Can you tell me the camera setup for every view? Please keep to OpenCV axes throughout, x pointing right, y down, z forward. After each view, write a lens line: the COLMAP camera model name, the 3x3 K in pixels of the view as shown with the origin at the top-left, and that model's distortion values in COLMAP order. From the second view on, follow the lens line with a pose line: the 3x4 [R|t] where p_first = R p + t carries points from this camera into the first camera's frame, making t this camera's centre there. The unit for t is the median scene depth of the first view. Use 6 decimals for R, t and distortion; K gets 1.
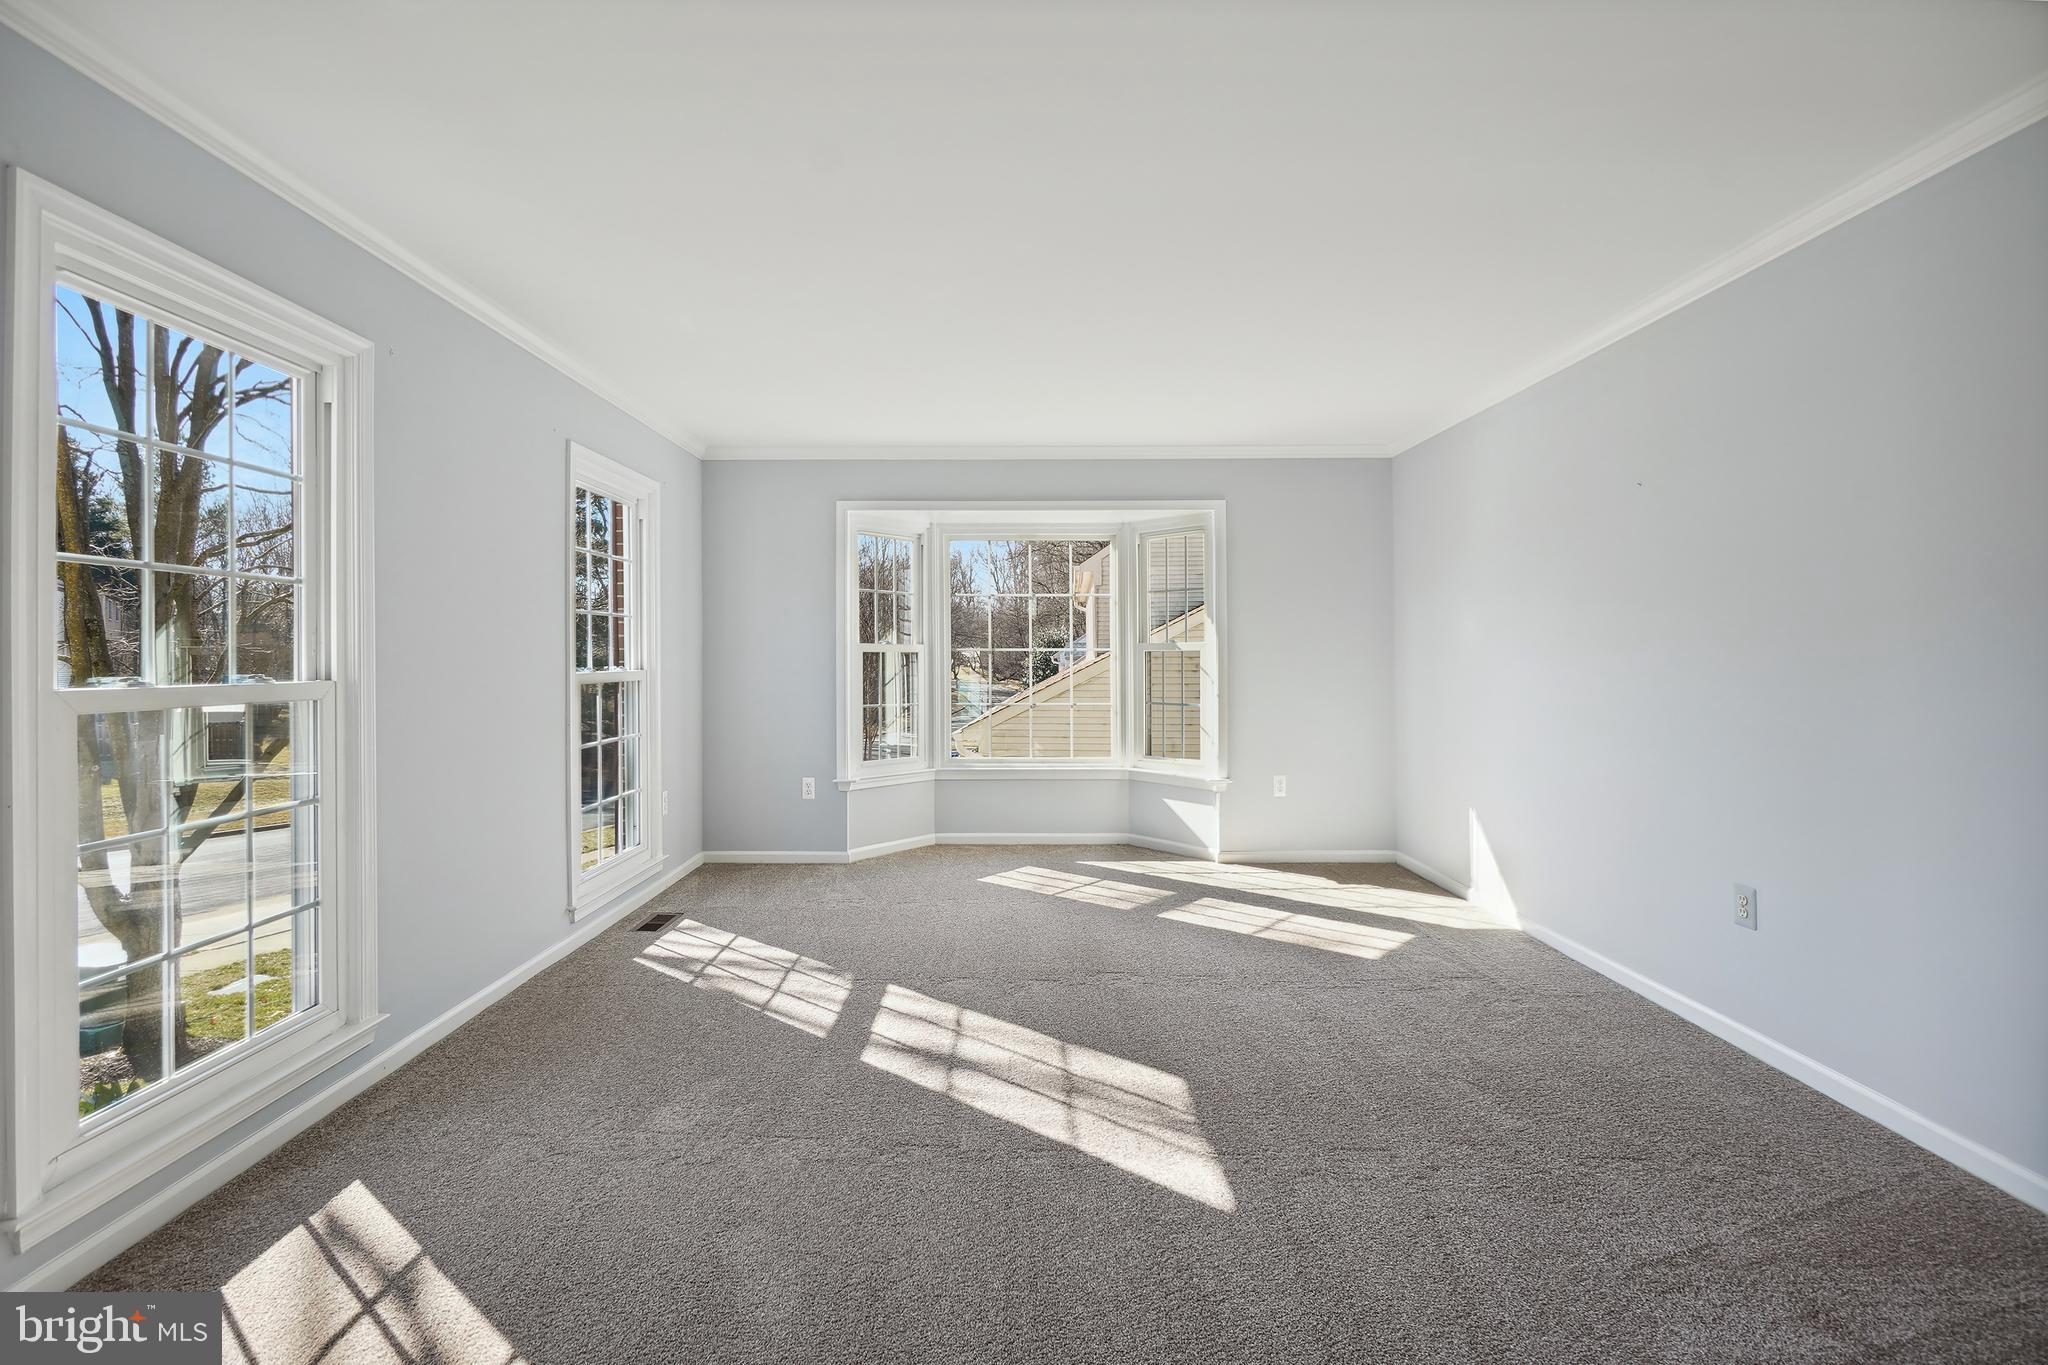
lens RADIAL K [[893.7, 0, 1033.6], [0, 893.7, 654.7], [0, 0, 1]] dist [0.000549, -0.003882]
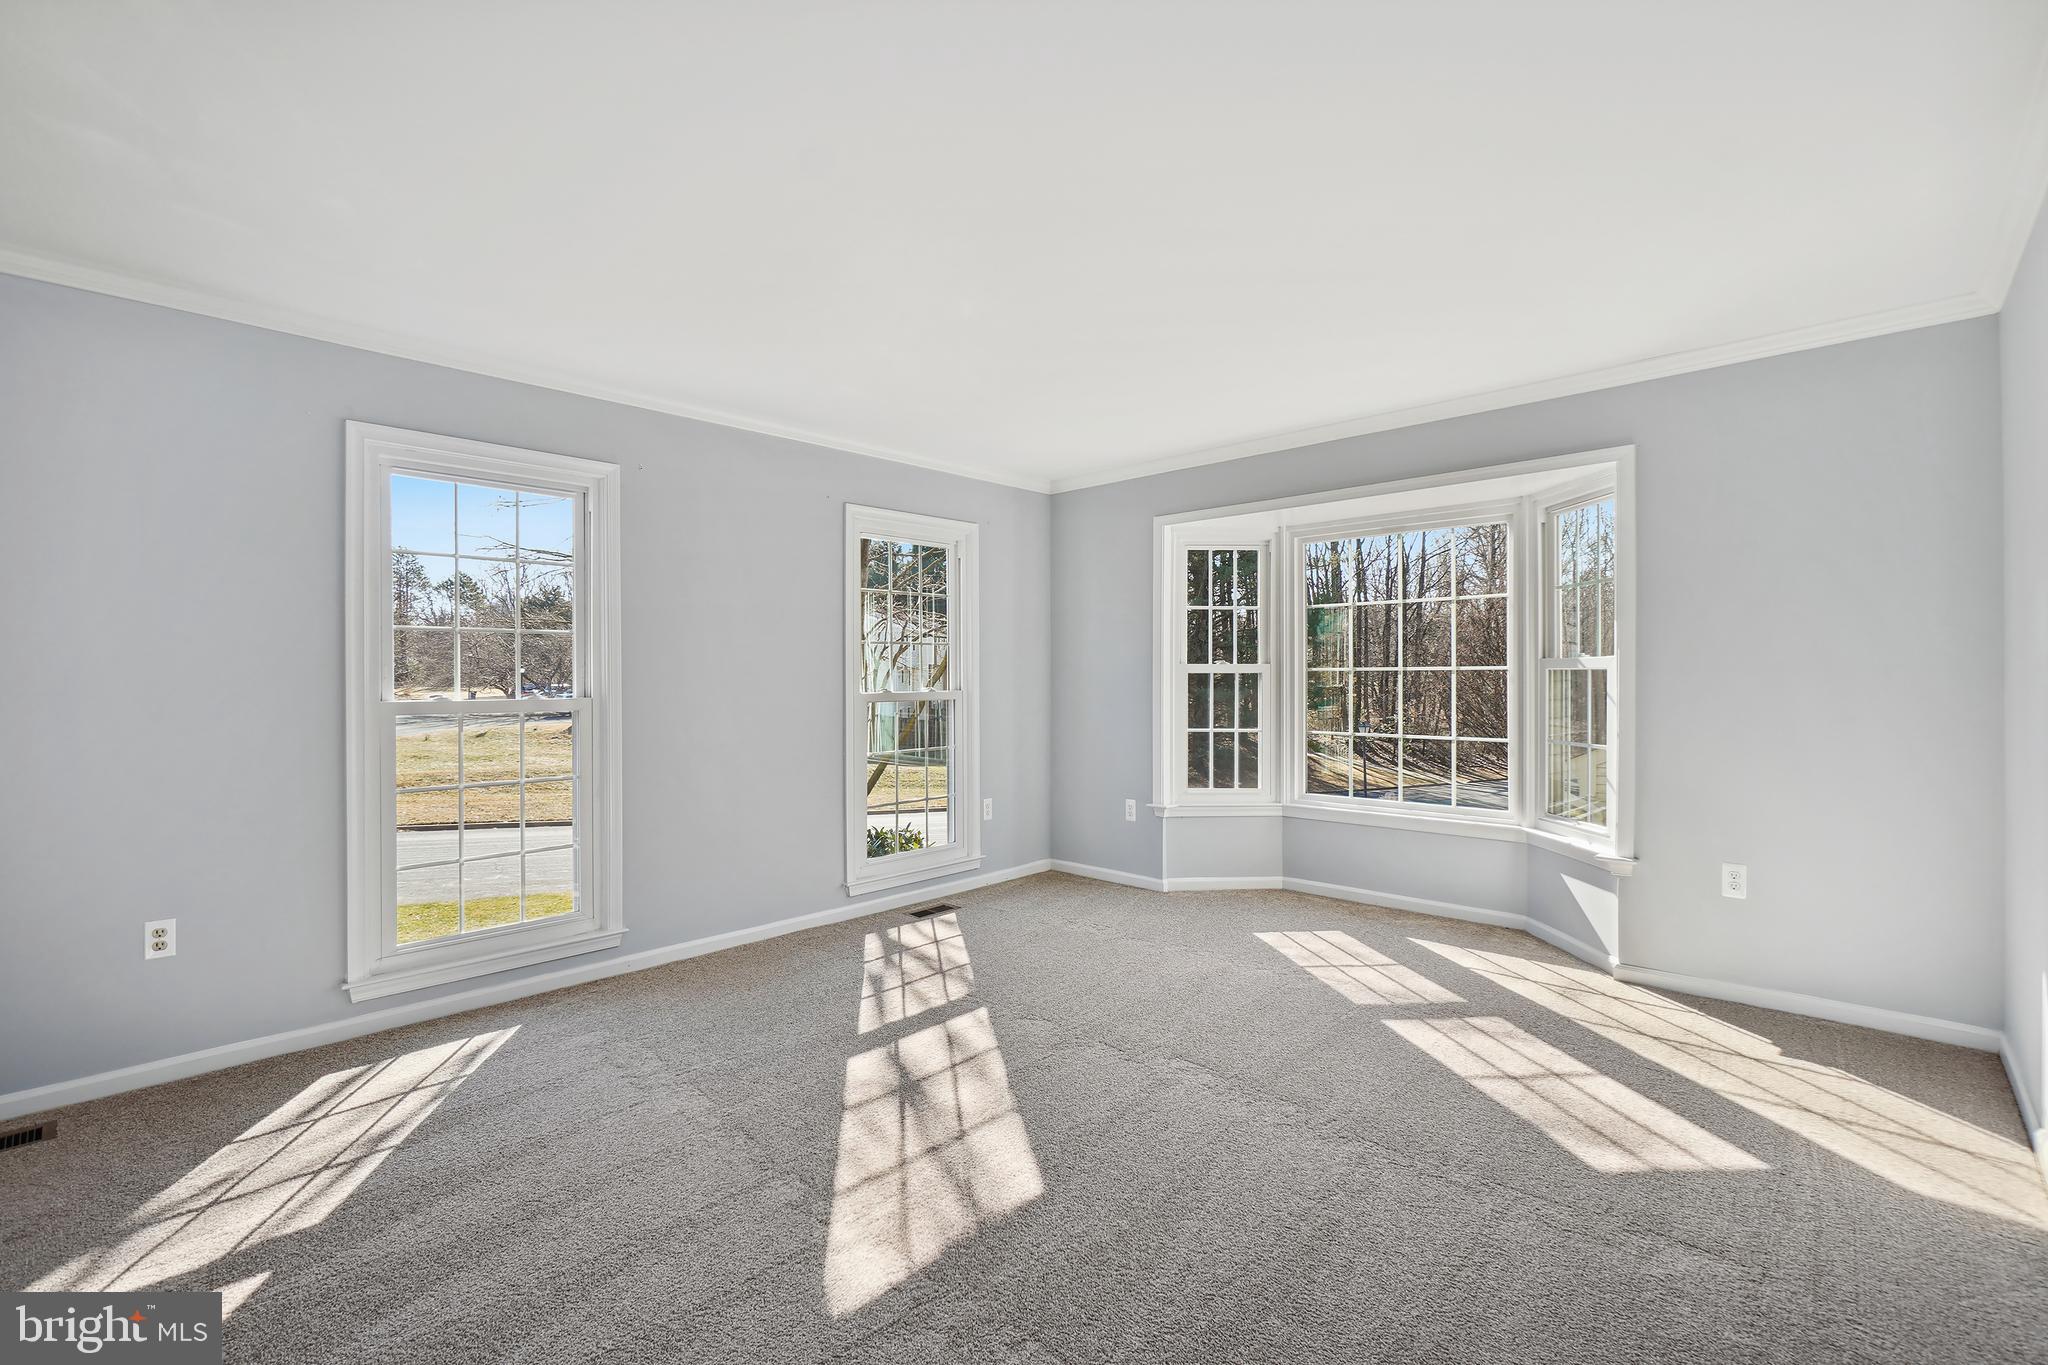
lens RADIAL K [[914.5, 0, 1024.0], [0, 914.5, 682.5], [0, 0, 1]] dist [-0.001398, -0.000829]
pose [[0.715126, 0.001494, -0.698994, 0.382059], [0.006572, 0.999939, 0.008861, -0.002956], [0.698964, -0.010930, 0.715073, 0.194270]]
